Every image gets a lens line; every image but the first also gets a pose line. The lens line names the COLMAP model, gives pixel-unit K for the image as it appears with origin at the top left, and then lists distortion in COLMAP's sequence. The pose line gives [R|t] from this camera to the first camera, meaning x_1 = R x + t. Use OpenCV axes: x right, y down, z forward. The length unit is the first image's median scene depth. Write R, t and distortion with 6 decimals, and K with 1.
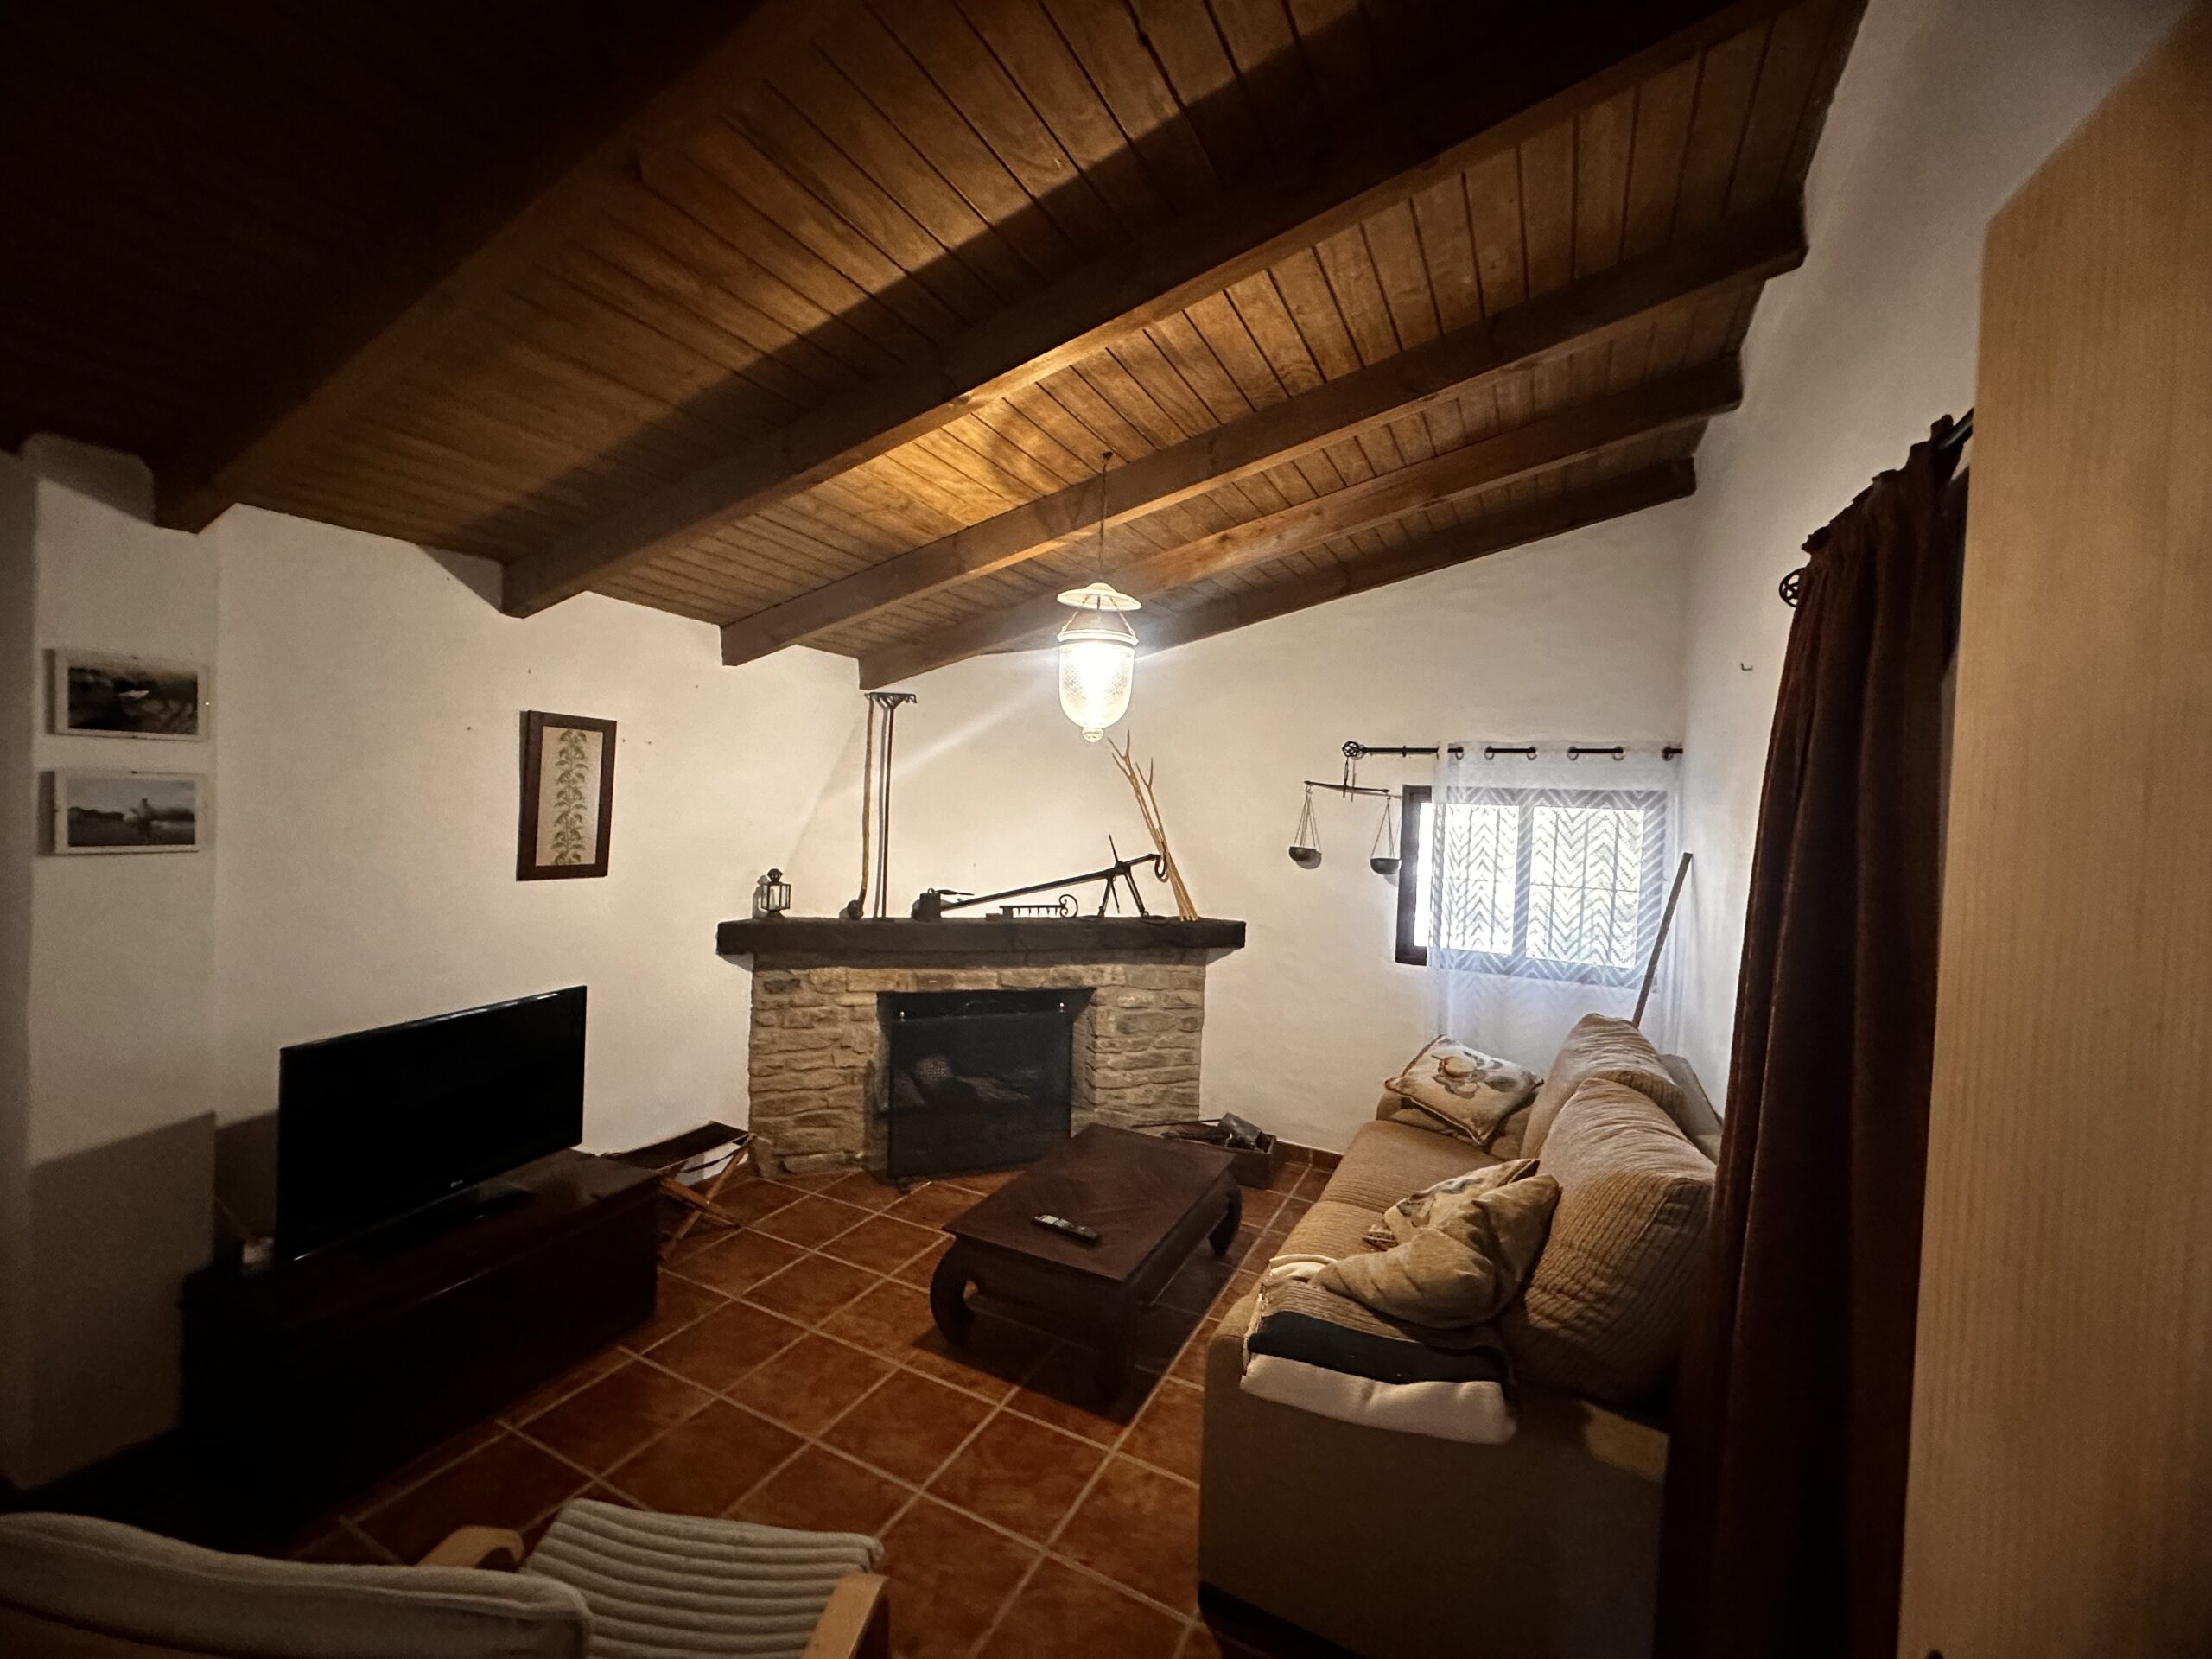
lens RADIAL K [[873.7, 0, 1106.0], [0, 873.7, 829.5], [0, 0, 1]] dist [-0.001864, -0.000098]
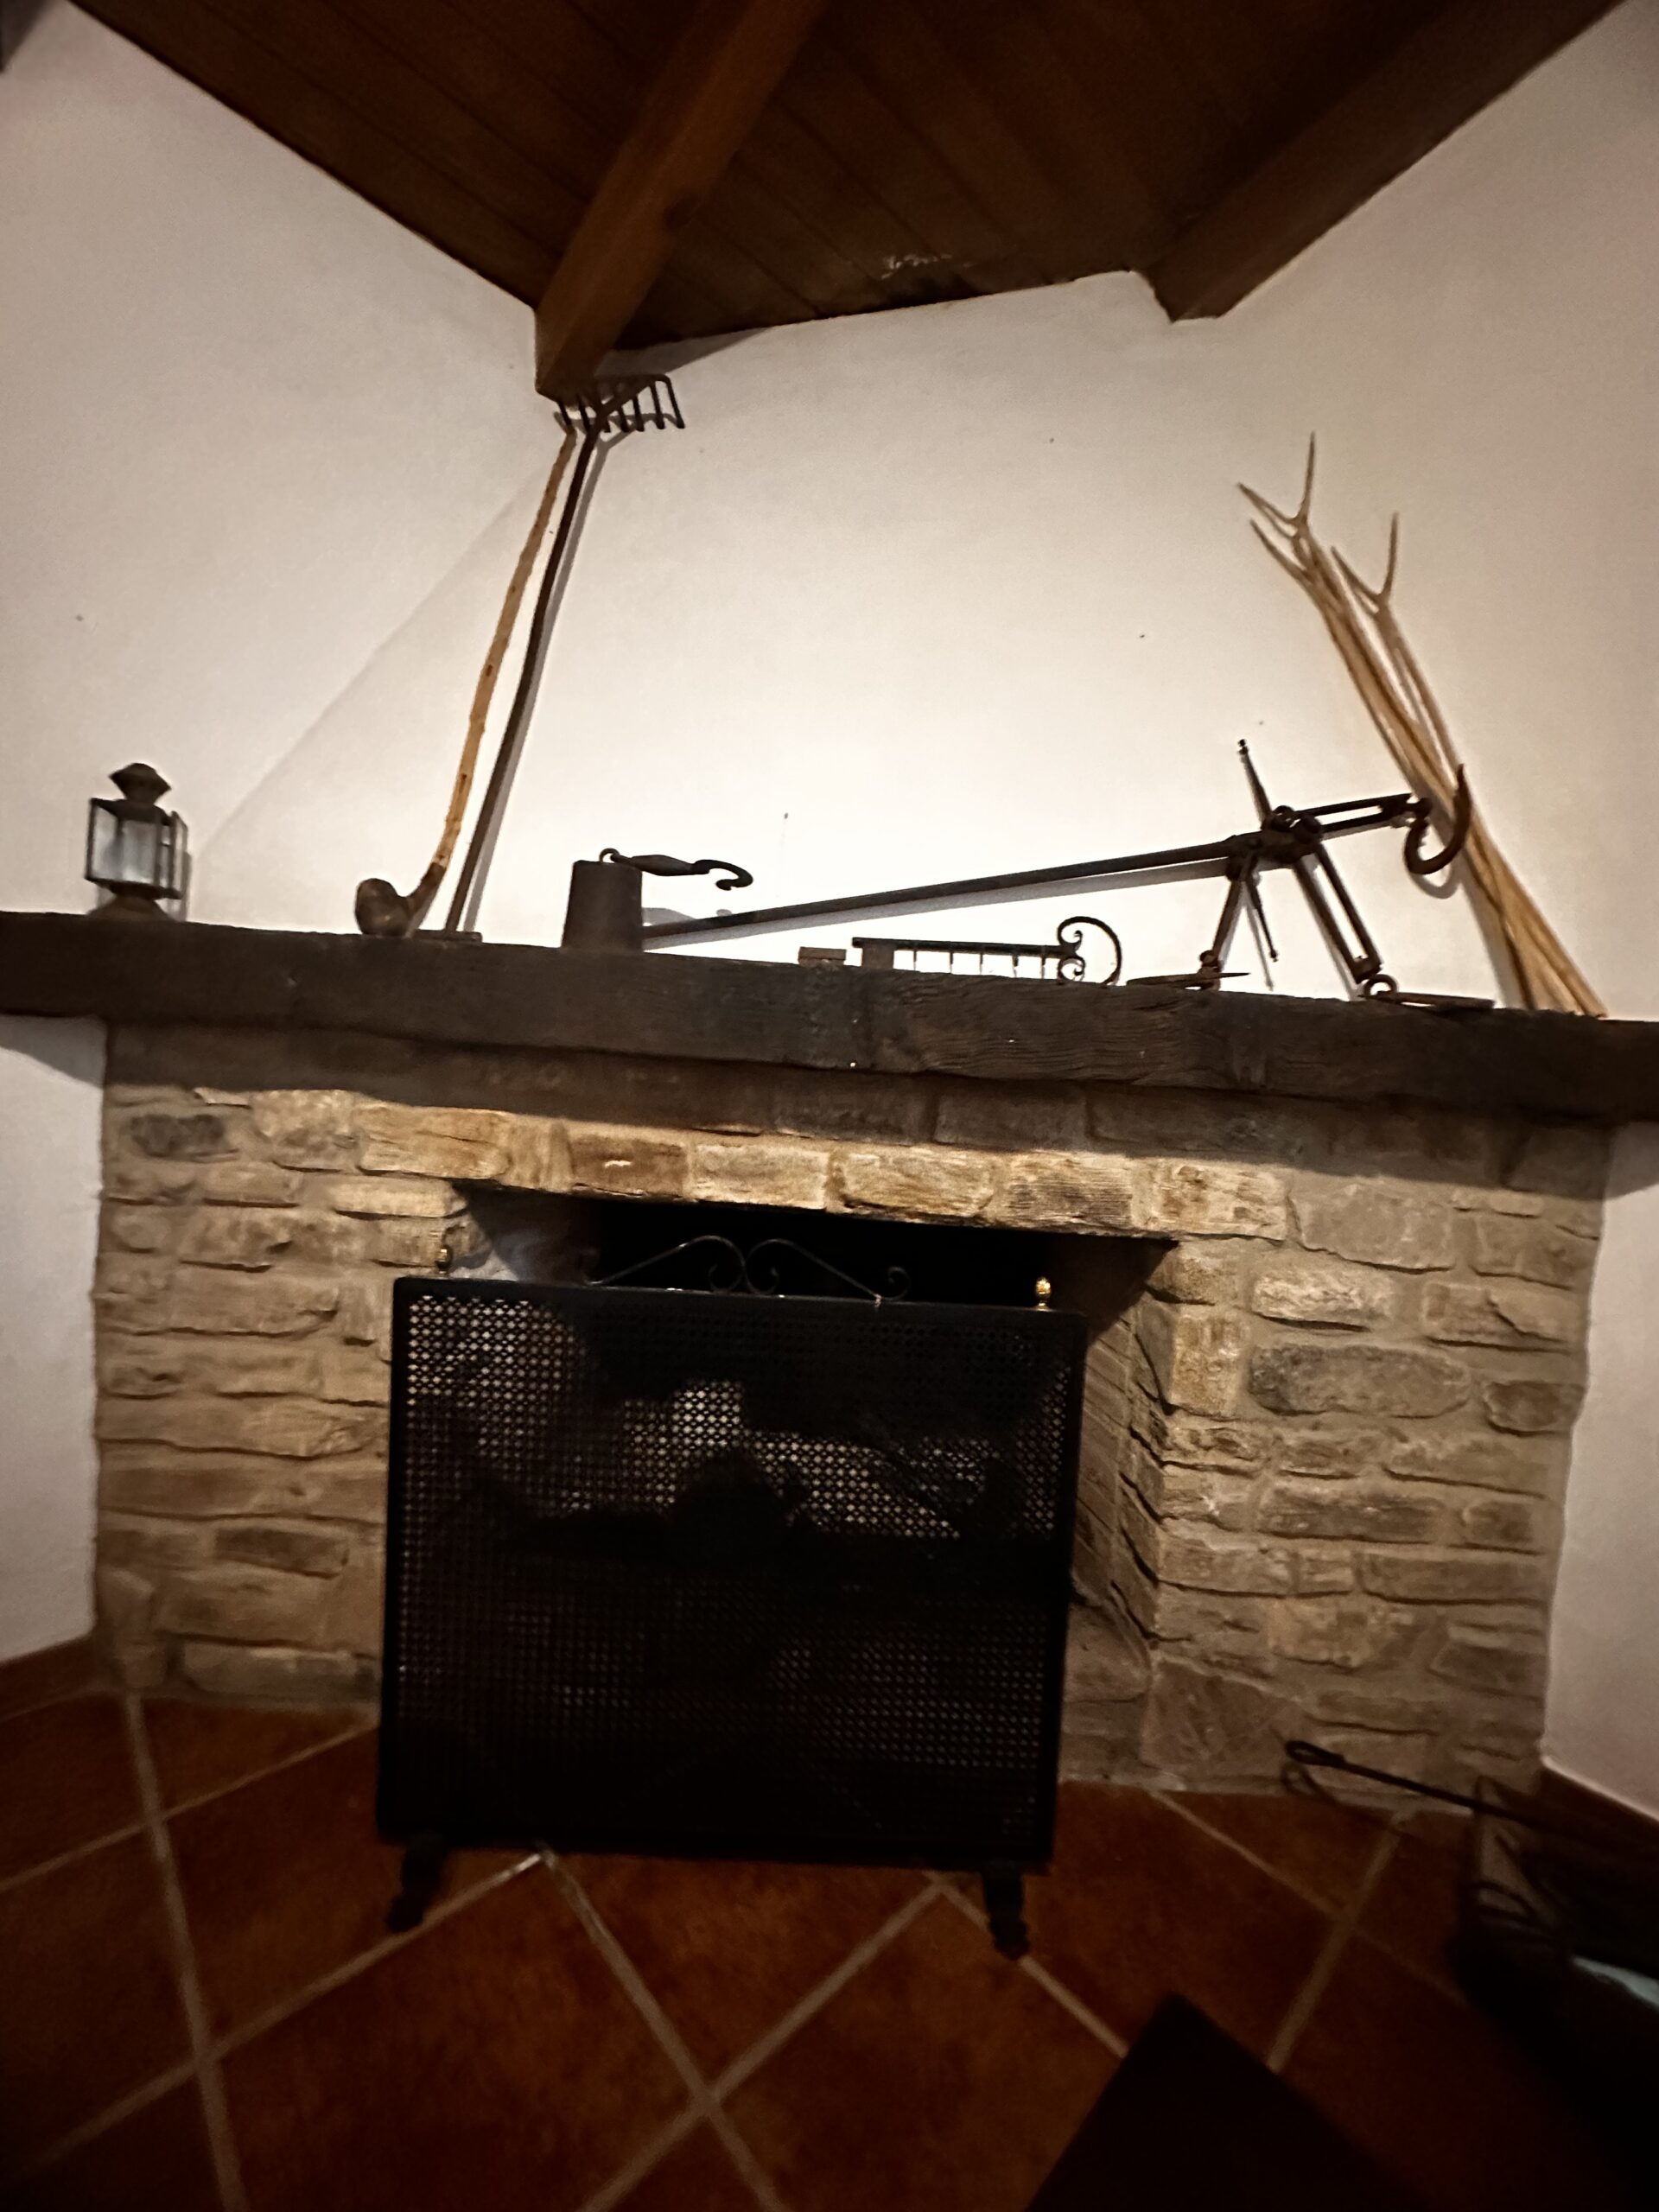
lens RADIAL K [[873.7, 0, 829.5], [0, 873.7, 1106.0], [0, 0, 1]] dist [-0.001864, -0.000098]
pose [[0.942144, 0.042497, -0.332504, -0.025234], [-0.039694, 0.999096, 0.015223, 0.139826], [0.332850, -0.001144, 0.942979, 0.703068]]
